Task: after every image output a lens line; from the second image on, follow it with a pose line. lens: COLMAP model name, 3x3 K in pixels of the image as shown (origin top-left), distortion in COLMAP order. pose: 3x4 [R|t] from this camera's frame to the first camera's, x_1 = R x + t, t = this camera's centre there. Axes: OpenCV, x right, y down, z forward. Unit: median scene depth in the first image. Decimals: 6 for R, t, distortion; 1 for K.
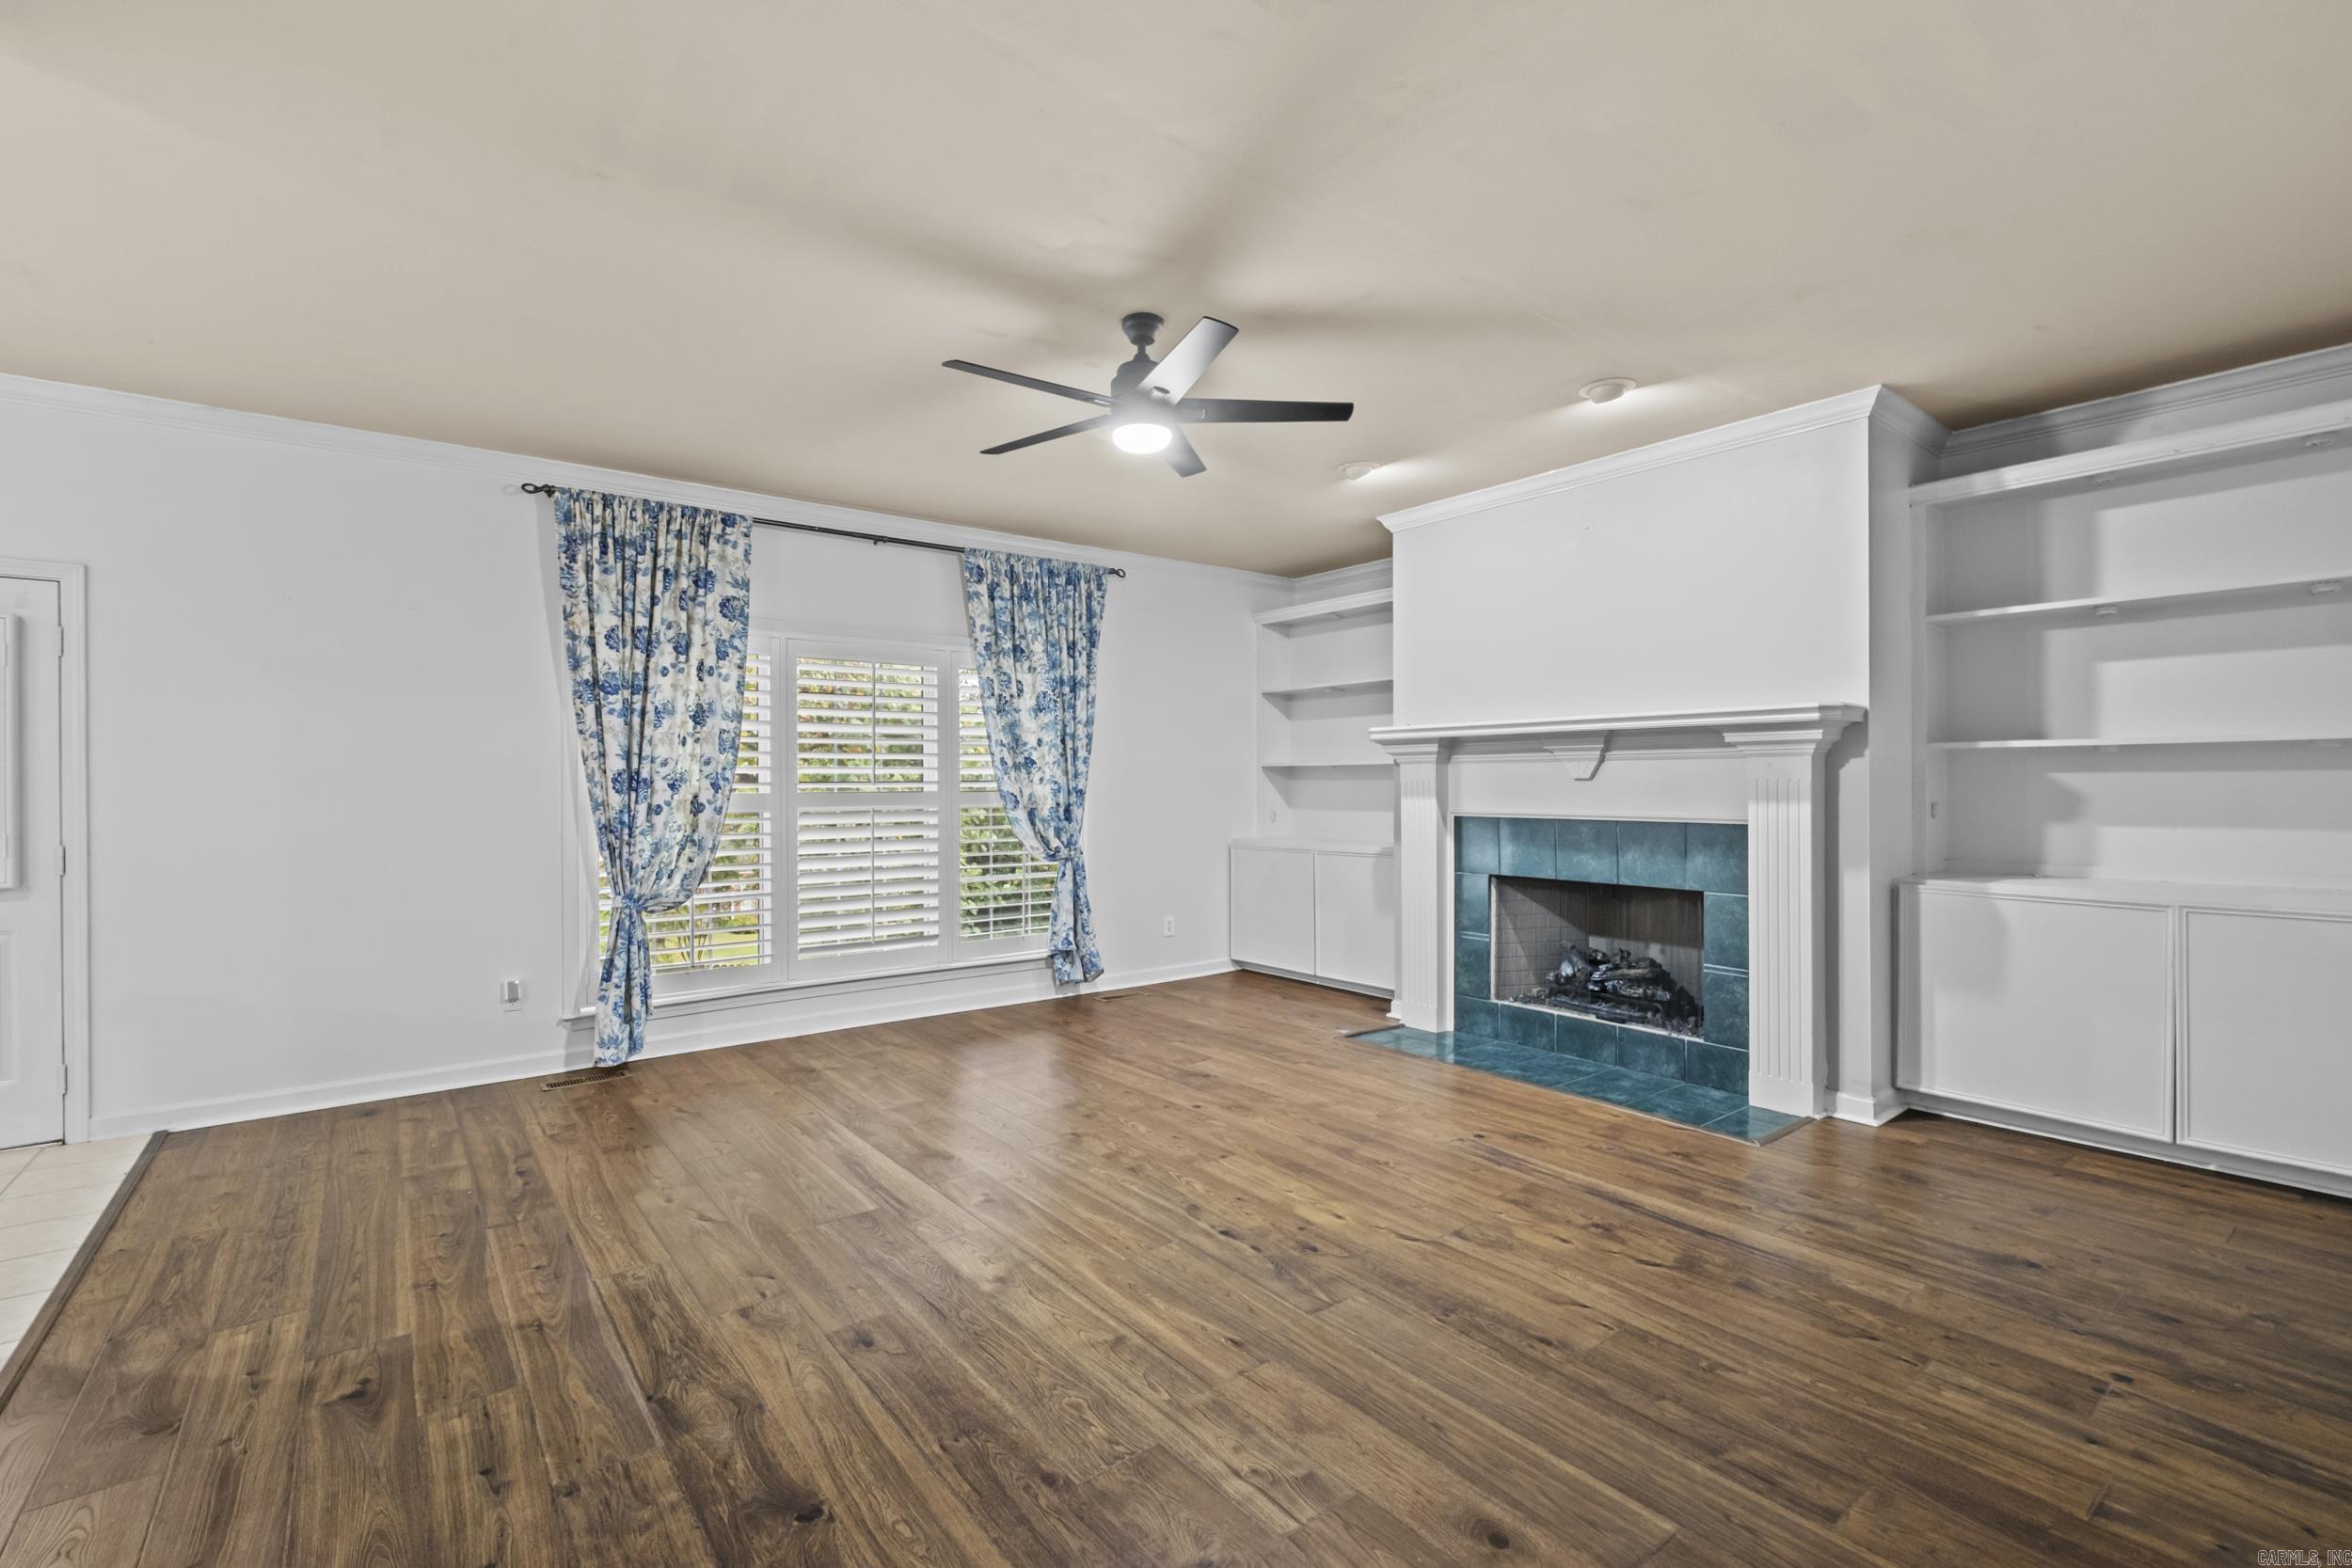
lens RADIAL K [[1036.0, 0, 1150.2], [0, 1036.0, 793.0], [0, 0, 1]] dist [-0.005495, -0.000435]
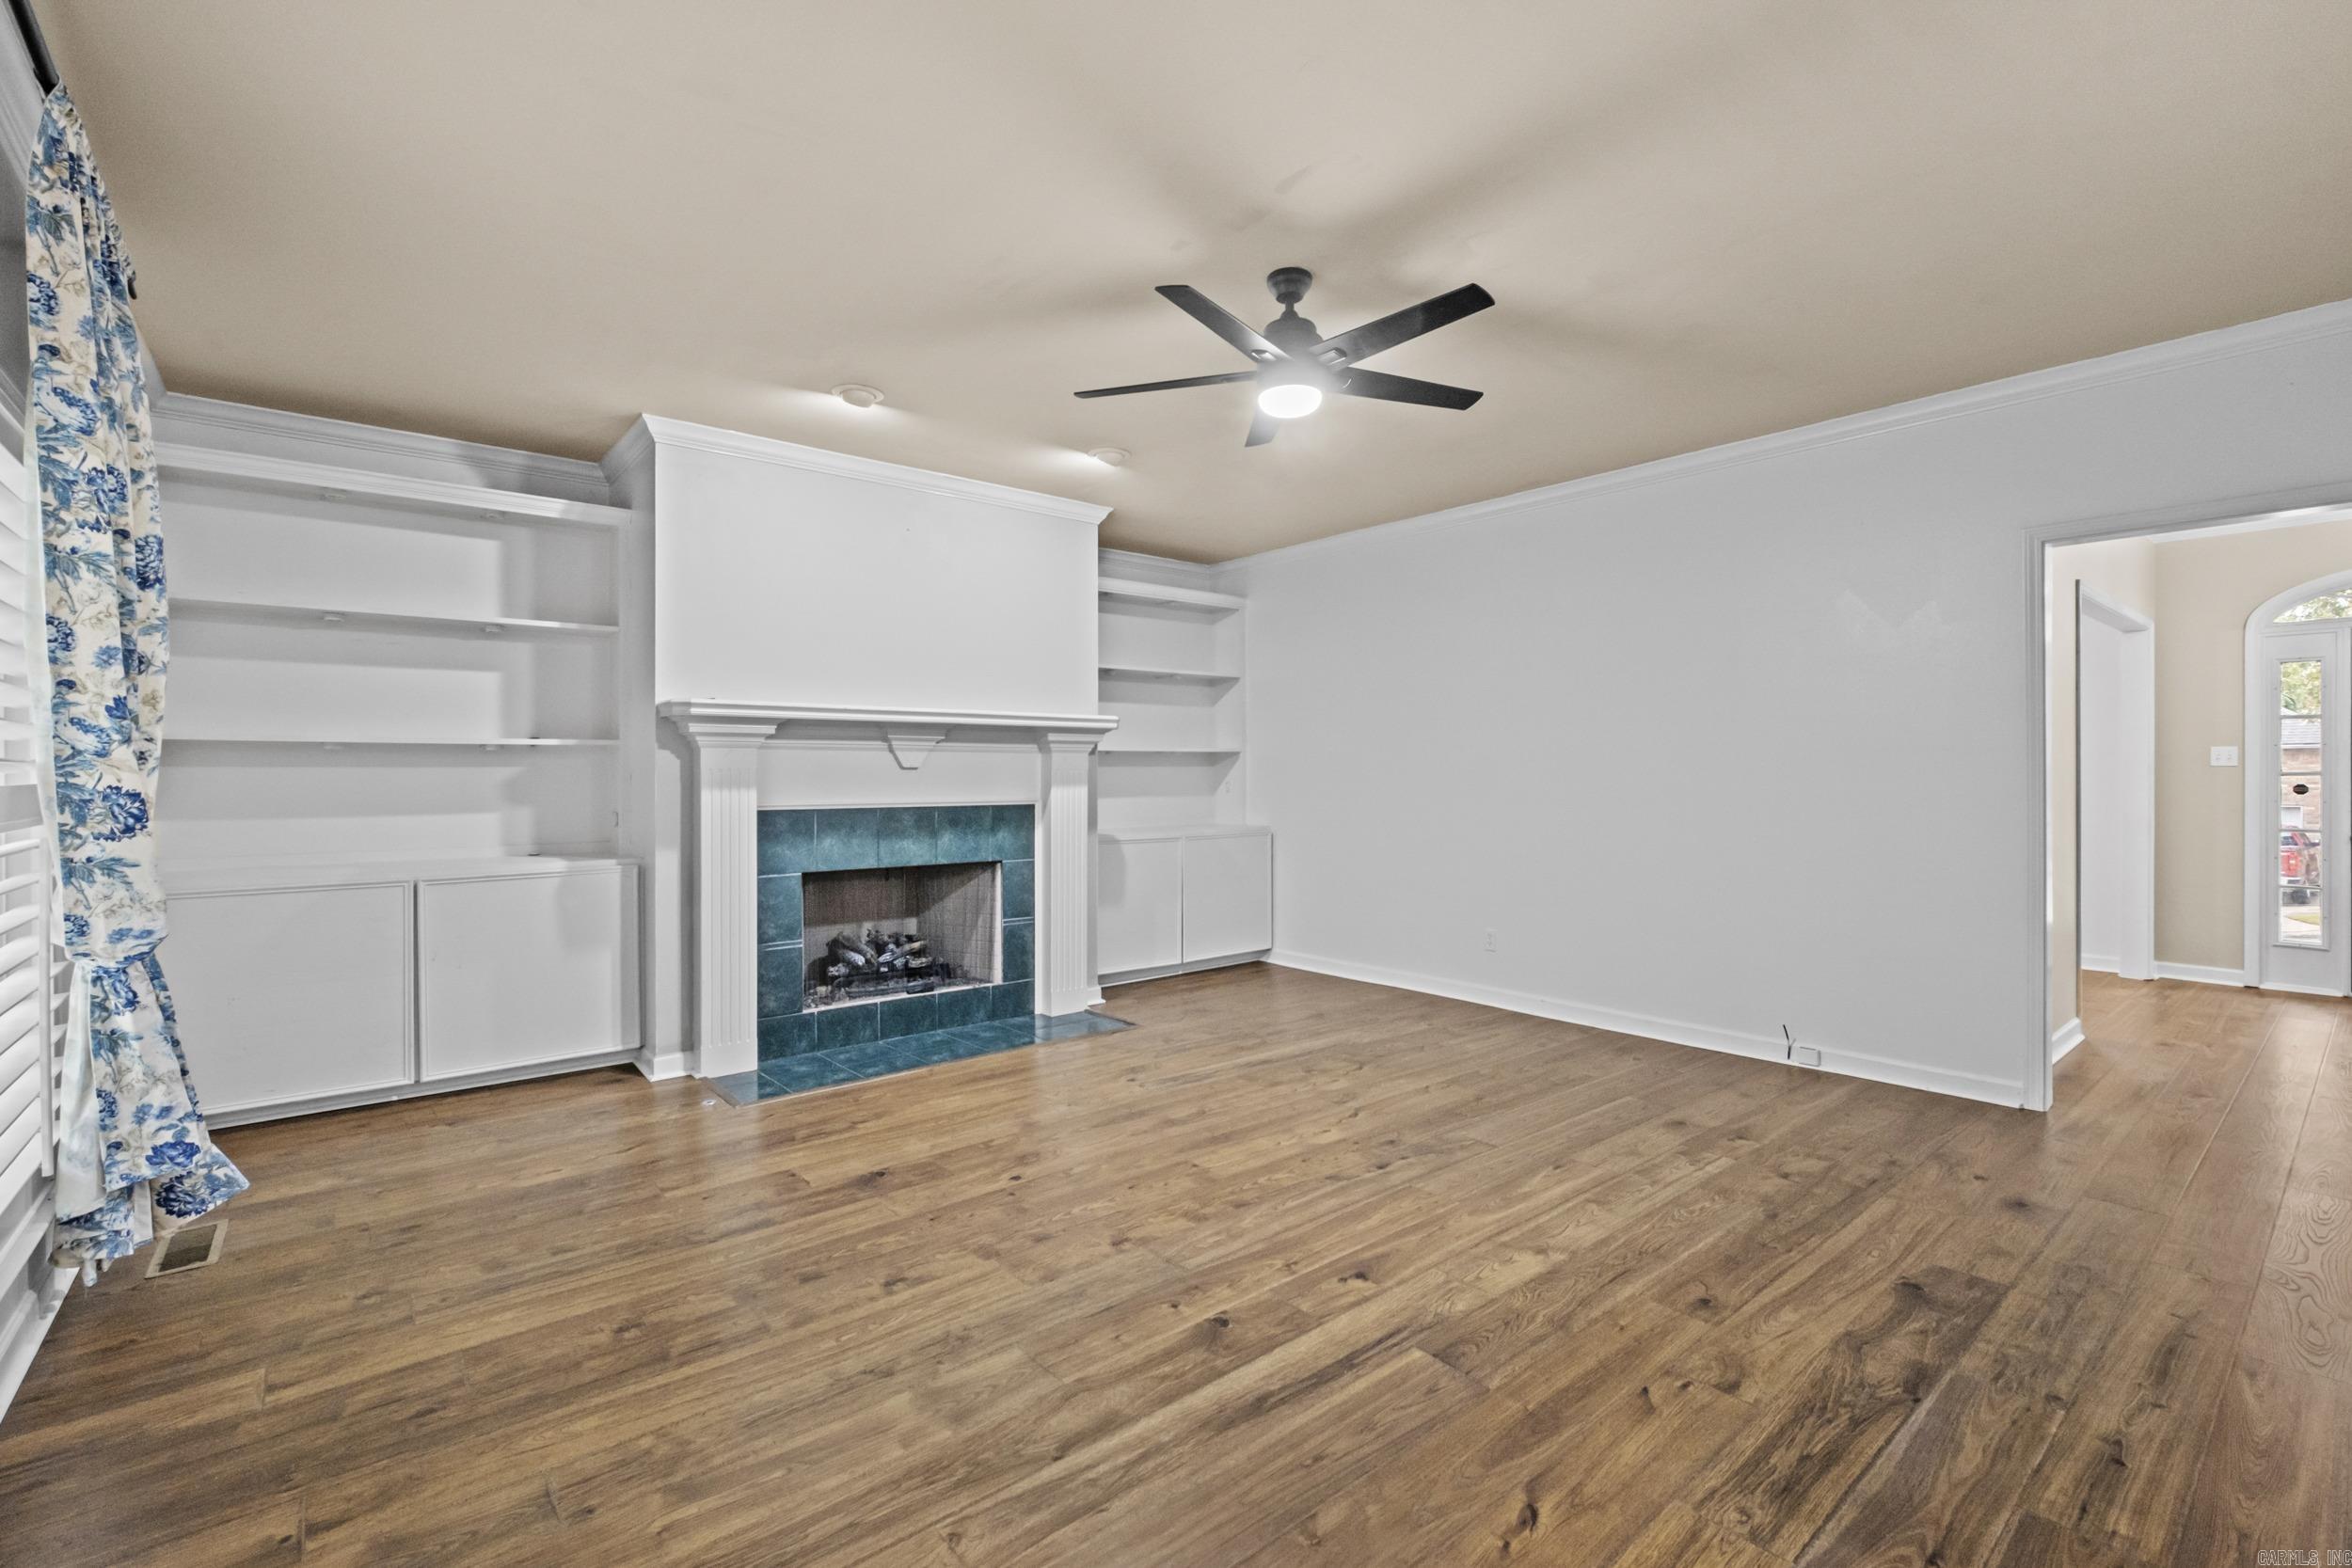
lens RADIAL K [[1036.0, 0, 1164.5], [0, 1036.0, 775.2], [0, 0, 1]] dist [-0.005495, -0.000435]
pose [[-0.043914, 0.002032, 0.999033, -0.710660], [0.011684, 0.999931, -0.001520, -0.001749], [-0.998967, 0.011606, -0.043935, 0.872123]]
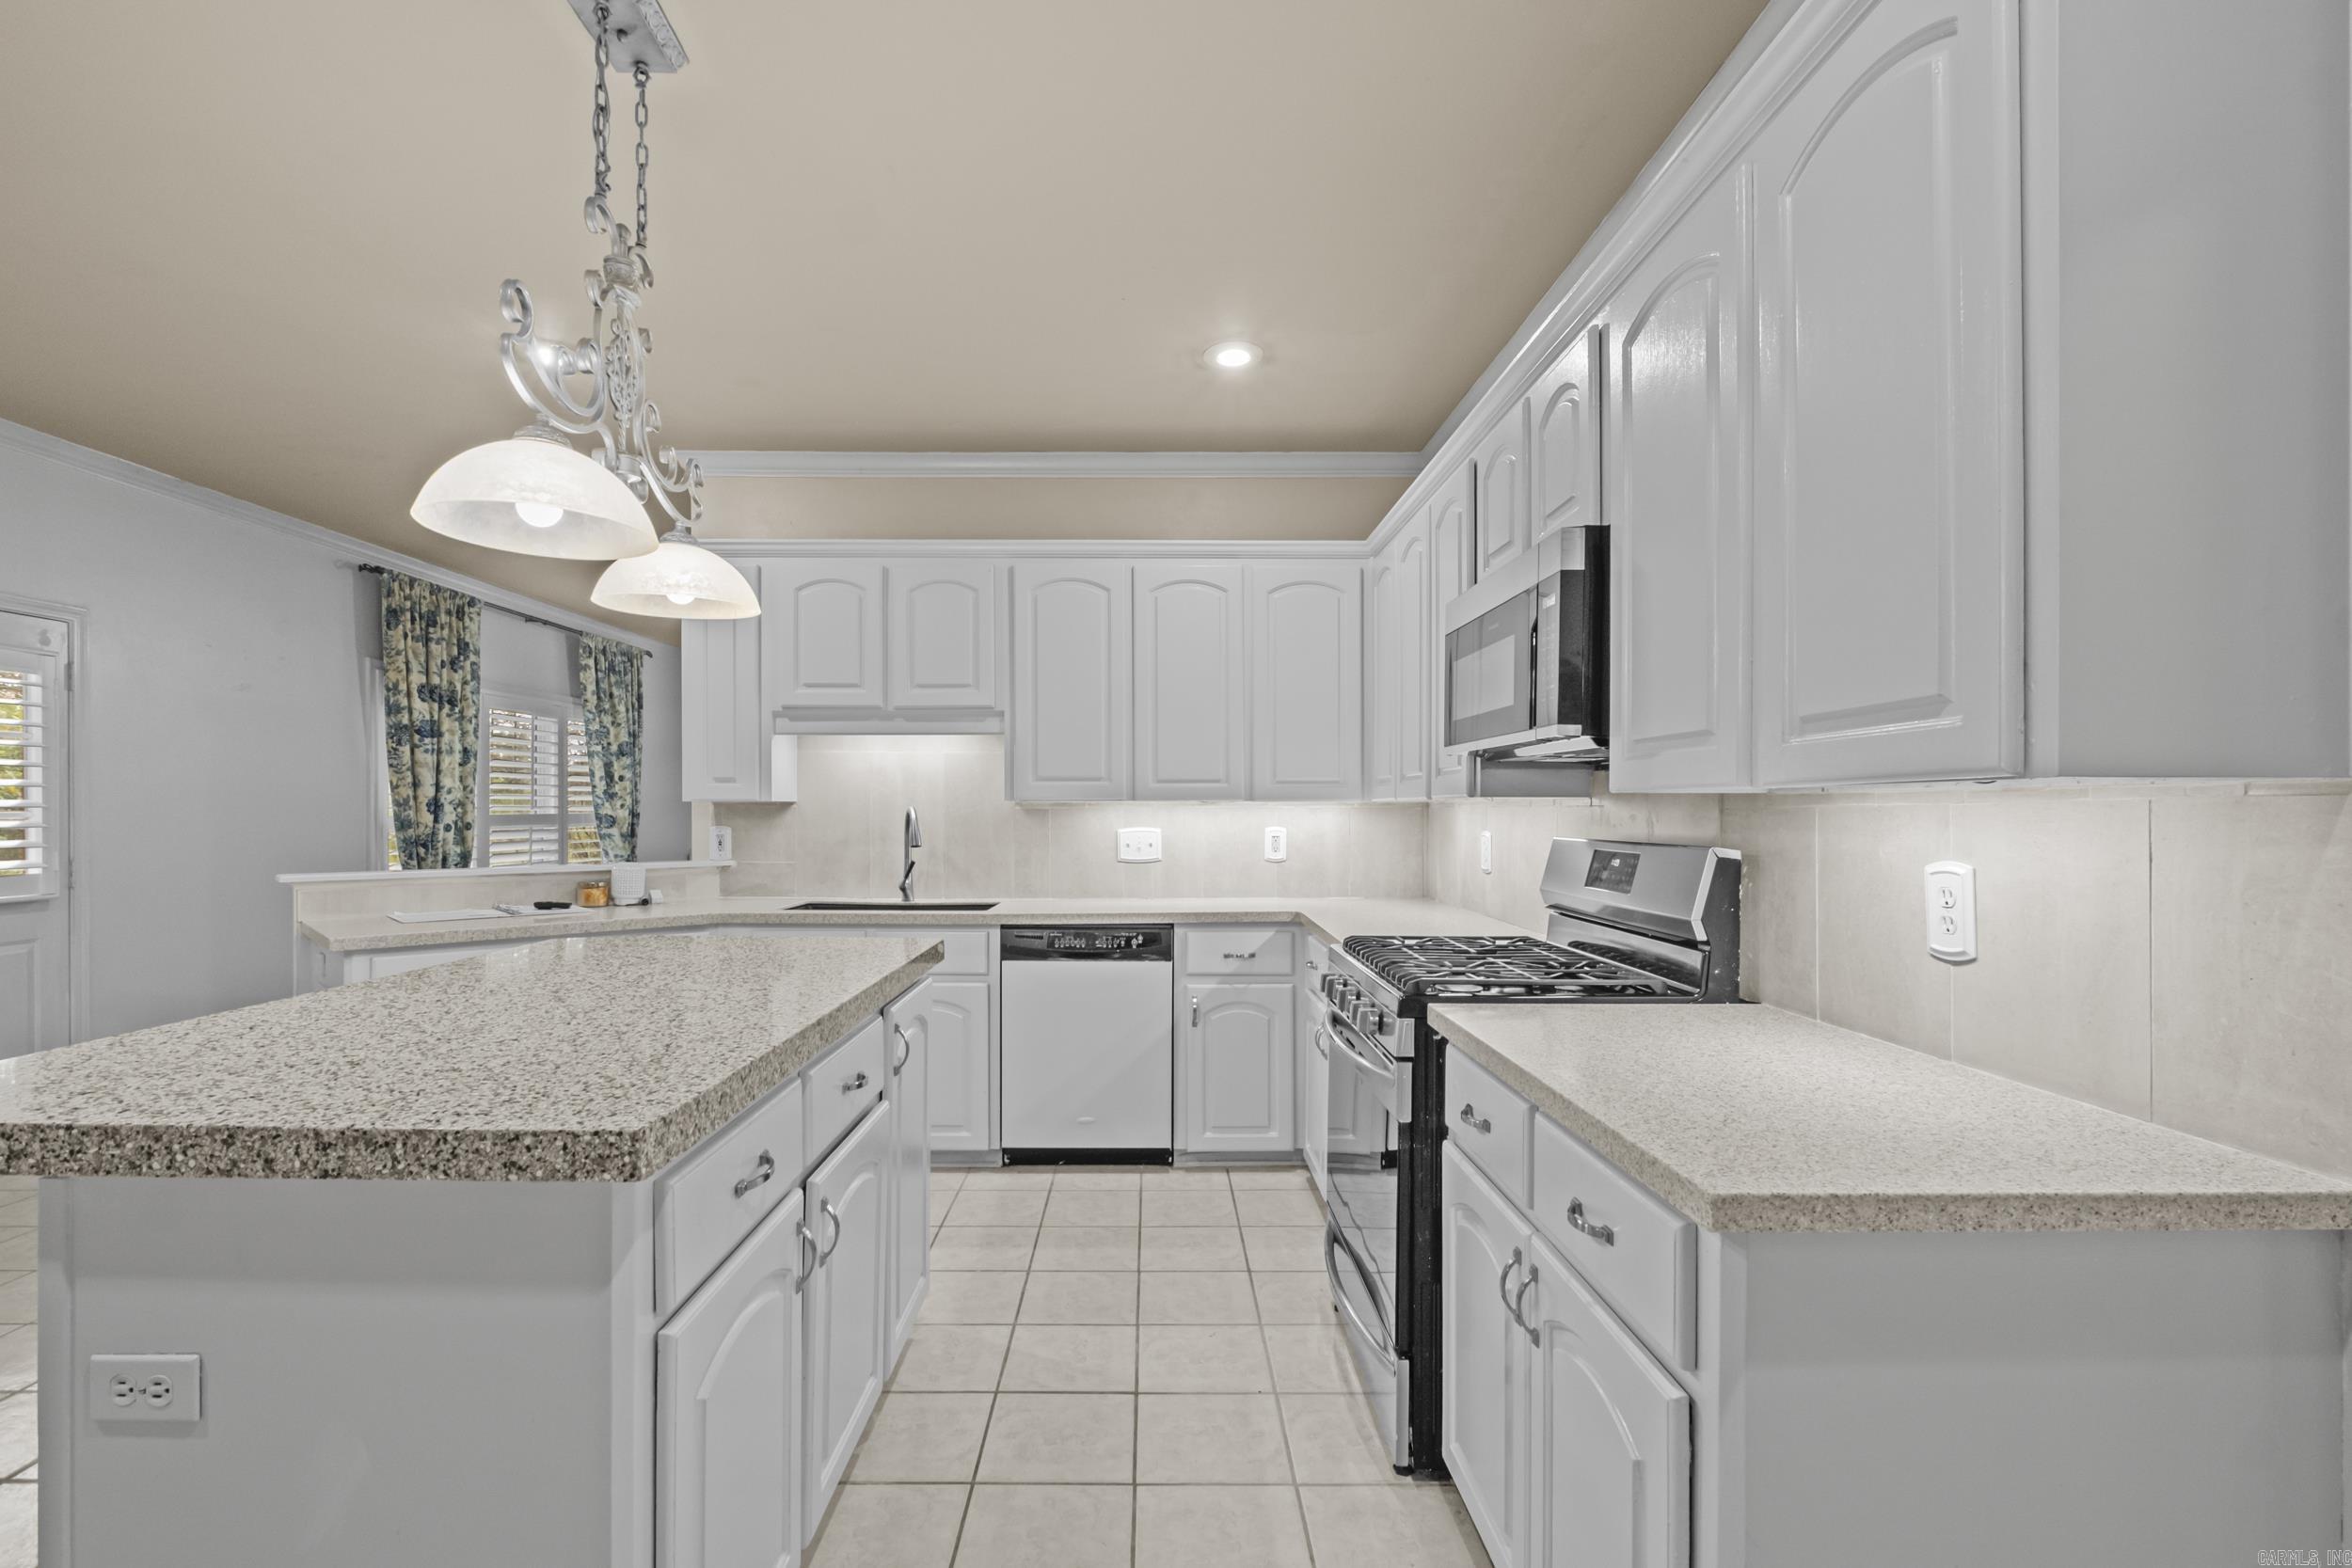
lens RADIAL K [[1036.0, 0, 1152.7], [0, 1036.0, 814.9], [0, 0, 1]] dist [-0.005495, -0.000435]
pose [[0.596962, -0.001057, 0.802269, -1.080614], [0.004355, 0.999989, -0.001923, 0.007021], [-0.802258, 0.004642, 0.596960, -0.510679]]
